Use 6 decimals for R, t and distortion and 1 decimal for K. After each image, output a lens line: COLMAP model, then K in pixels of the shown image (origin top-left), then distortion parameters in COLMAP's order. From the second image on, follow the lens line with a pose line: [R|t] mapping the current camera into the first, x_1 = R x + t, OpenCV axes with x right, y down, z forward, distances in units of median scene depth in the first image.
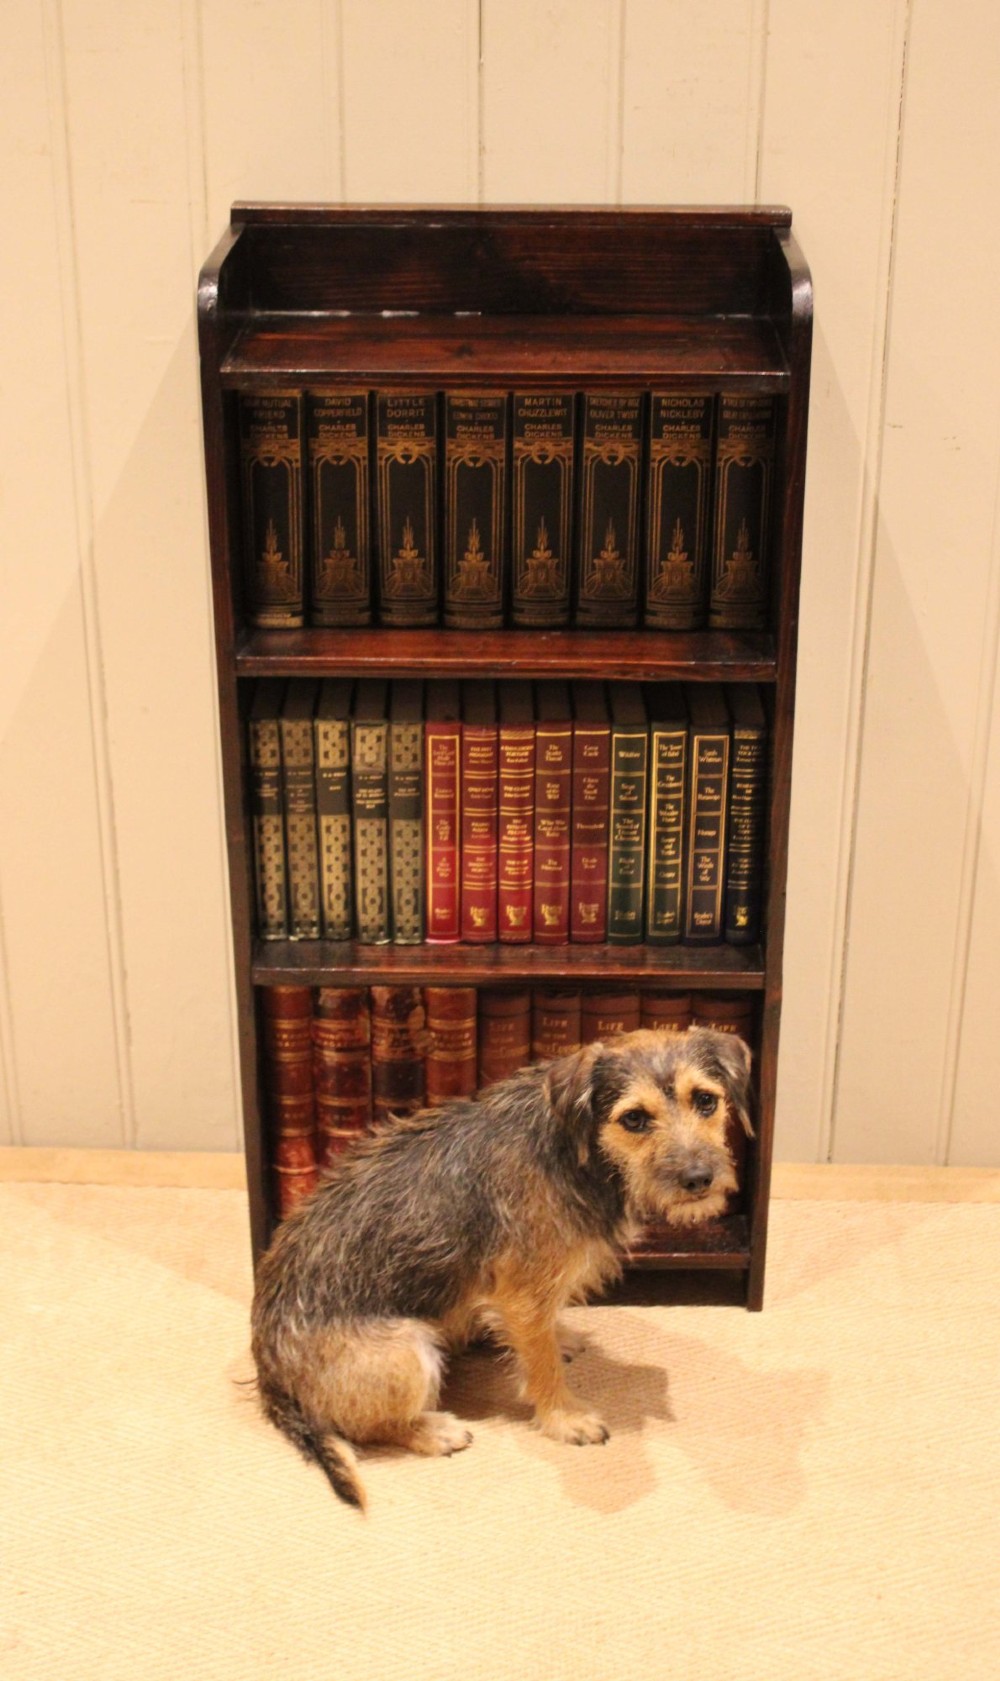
lens RADIAL K [[2414.0, 0, 426.5], [0, 2414.0, 785.1], [0, 0, 1]] dist [-0.041551, -0.033161]
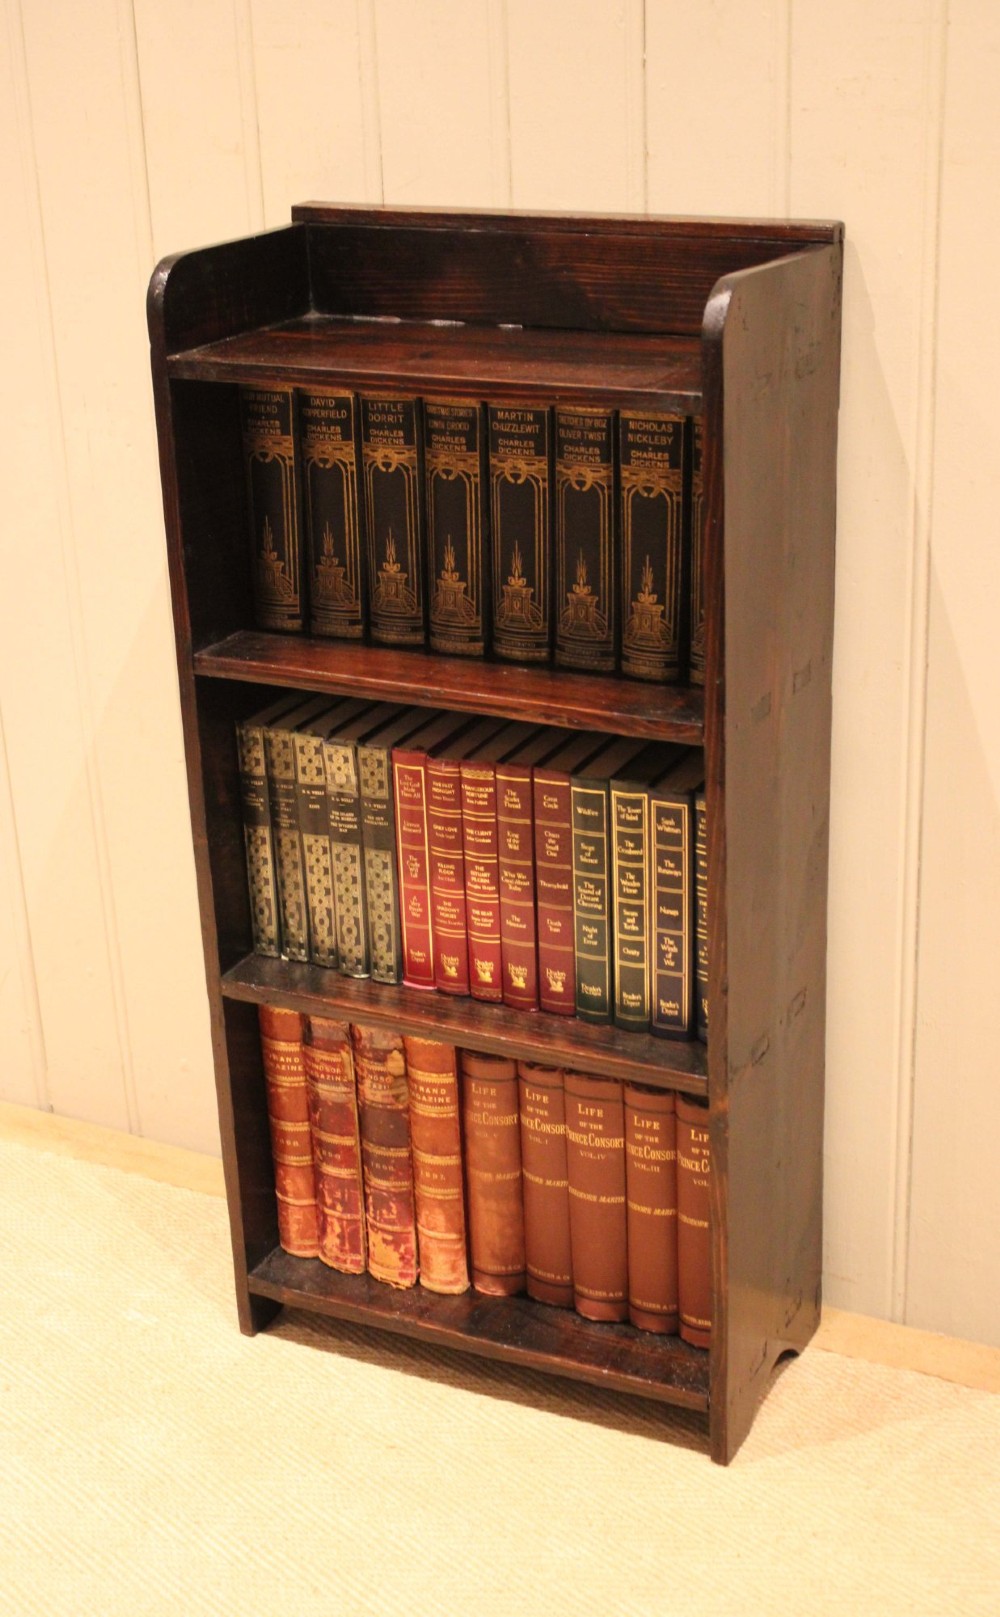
lens RADIAL K [[2292.7, 0, 494.0], [0, 2292.7, 788.5], [0, 0, 1]] dist [-0.025679, 0.051066]
pose [[0.904002, 0.130954, -0.406979, 0.401182], [-0.146702, 0.989152, -0.007581, -0.009551], [0.401571, 0.066558, 0.913406, 0.193816]]
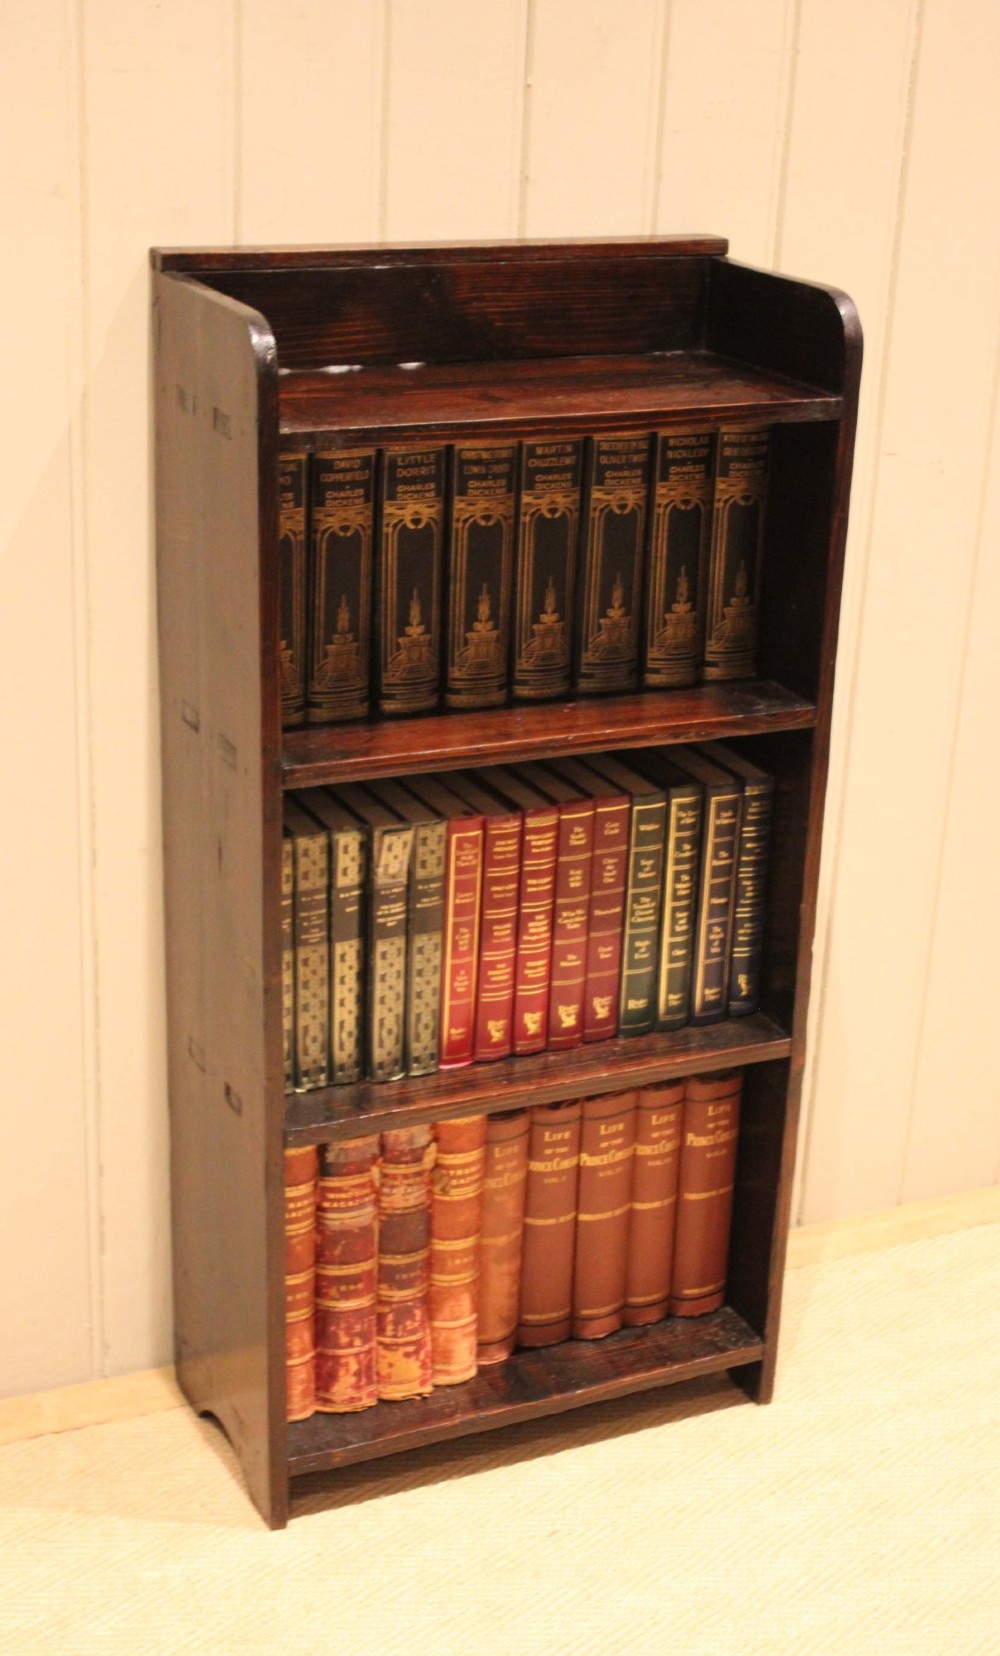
lens RADIAL K [[2483.6, 0, 418.8], [0, 2483.6, 846.2], [0, 0, 1]] dist [-0.020567, 0.000615]
pose [[0.900109, -0.129432, 0.415995, -0.390183], [0.143690, 0.989618, -0.003003, -0.015132], [-0.411287, 0.062477, 0.909362, 0.170981]]
